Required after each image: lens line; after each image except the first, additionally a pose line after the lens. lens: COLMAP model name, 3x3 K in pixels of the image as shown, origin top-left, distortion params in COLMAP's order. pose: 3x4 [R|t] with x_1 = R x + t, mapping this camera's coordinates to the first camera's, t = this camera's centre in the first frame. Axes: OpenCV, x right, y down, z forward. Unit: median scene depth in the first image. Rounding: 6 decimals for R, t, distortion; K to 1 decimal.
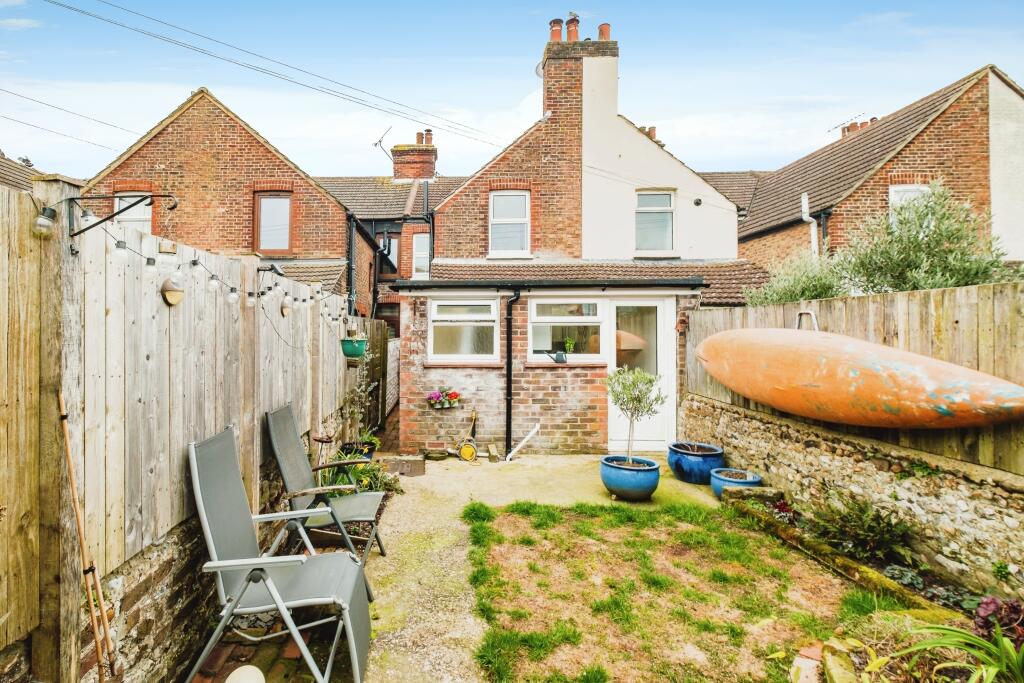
lens RADIAL K [[457.4, 0, 513.7], [0, 457.4, 337.5], [0, 0, 1]] dist [0.003130, 0.000050]
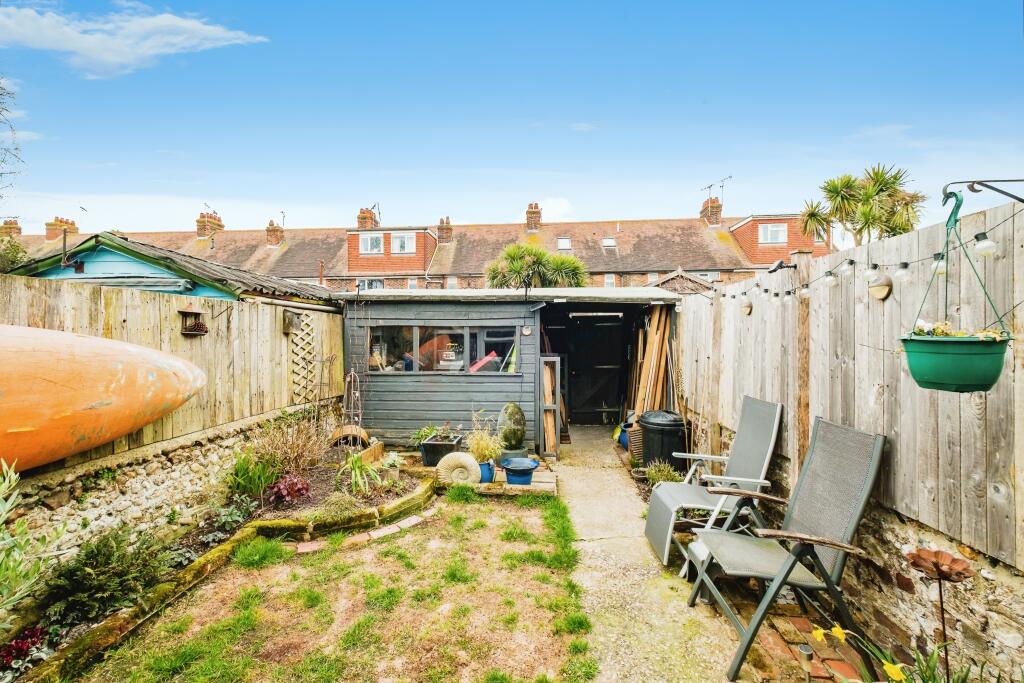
lens RADIAL K [[457.4, 0, 515.2], [0, 457.4, 338.9], [0, 0, 1]] dist [0.003130, 0.000050]
pose [[-0.981235, 0.000645, 0.192816, -0.117778], [0.001837, 0.999980, 0.006001, 0.001538], [-0.192808, 0.006243, -0.981217, 1.758771]]
